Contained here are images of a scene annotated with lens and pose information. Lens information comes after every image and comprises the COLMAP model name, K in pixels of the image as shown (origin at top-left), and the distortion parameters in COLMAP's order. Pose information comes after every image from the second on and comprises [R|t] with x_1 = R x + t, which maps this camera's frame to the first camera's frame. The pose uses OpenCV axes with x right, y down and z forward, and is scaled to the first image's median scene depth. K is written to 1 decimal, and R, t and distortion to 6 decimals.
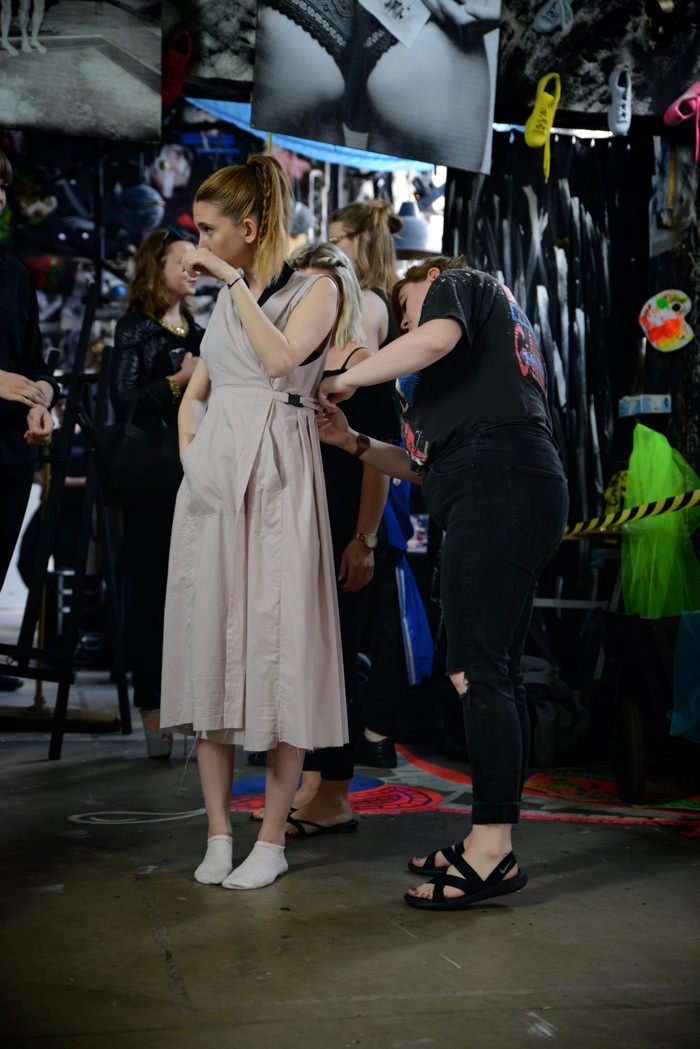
lens RADIAL K [[1587.8, 0, 350.0], [0, 1587.8, 524.5], [0, 0, 1]] dist [-0.014733, 0.759389]
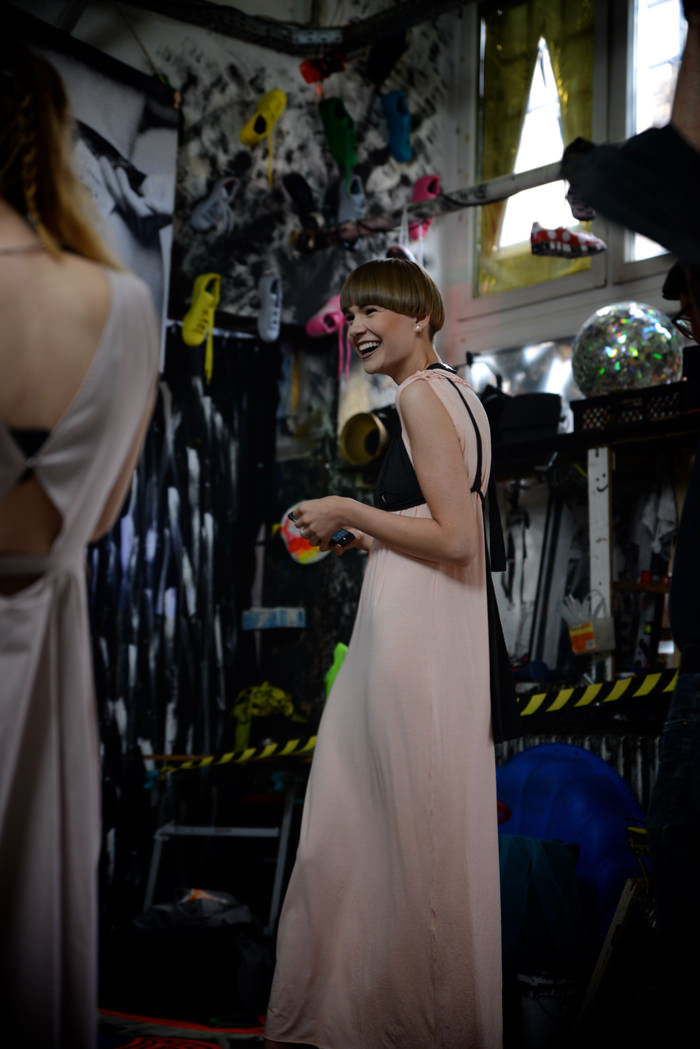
lens RADIAL K [[2039.2, 0, 350.0], [0, 2039.2, 524.5], [0, 0, 1]] dist [0.282354, -0.328384]
pose [[0.897072, 0.048521, 0.439211, -0.330995], [-0.003853, 0.994774, -0.102026, -0.006356], [-0.441867, 0.089832, 0.892572, -0.124191]]
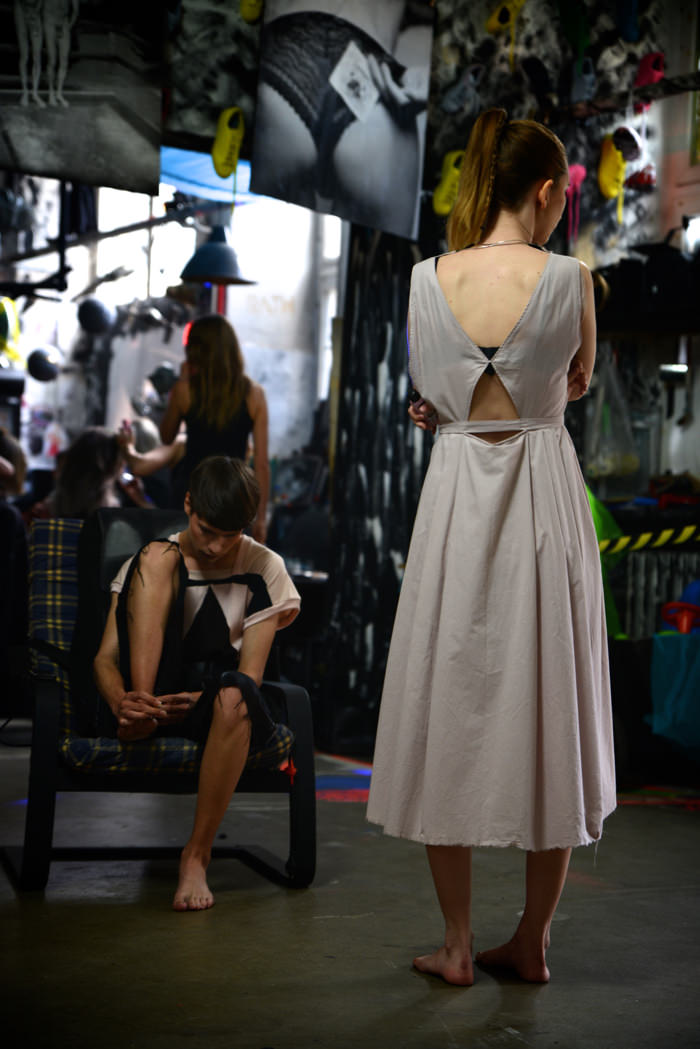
lens RADIAL K [[2039.2, 0, 350.0], [0, 2039.2, 524.5], [0, 0, 1]] dist [0.282354, -0.328384]
pose [[0.937542, 0.023061, 0.347106, -0.430917], [-0.020536, 0.999729, -0.010951, -0.005964], [-0.347264, 0.003138, 0.937762, -0.310160]]
